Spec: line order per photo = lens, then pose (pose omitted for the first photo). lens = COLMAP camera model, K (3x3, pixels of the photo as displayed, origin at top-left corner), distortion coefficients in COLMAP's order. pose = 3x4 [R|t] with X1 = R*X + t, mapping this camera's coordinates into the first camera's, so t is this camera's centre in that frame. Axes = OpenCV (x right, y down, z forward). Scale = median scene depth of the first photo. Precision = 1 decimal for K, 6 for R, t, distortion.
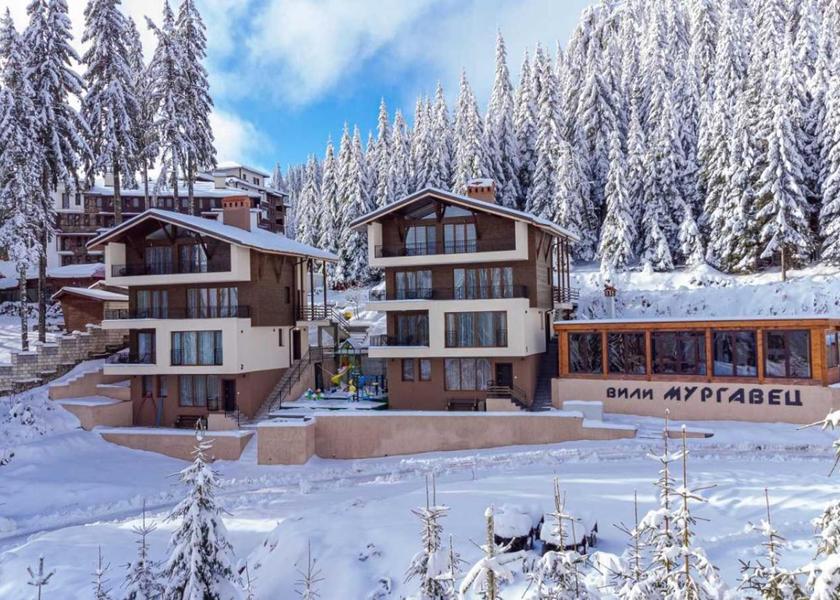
lens RADIAL K [[844.9, 0, 420.0], [0, 844.9, 300.0], [0, 0, 1]] dist [0.003627, 0.021325]
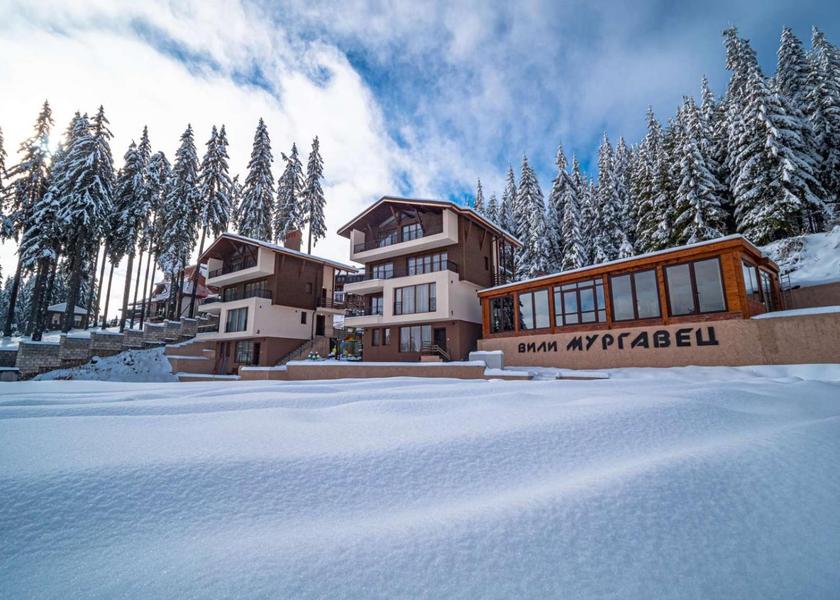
lens RADIAL K [[382.4, 0, 420.0], [0, 382.4, 300.0], [0, 0, 1]] dist [-0.030835, -0.000348]
pose [[0.957713, -0.027047, -0.286452, 0.246342], [-0.017879, 0.988054, -0.153068, 0.127775], [0.287170, 0.151717, 0.945788, 0.497848]]
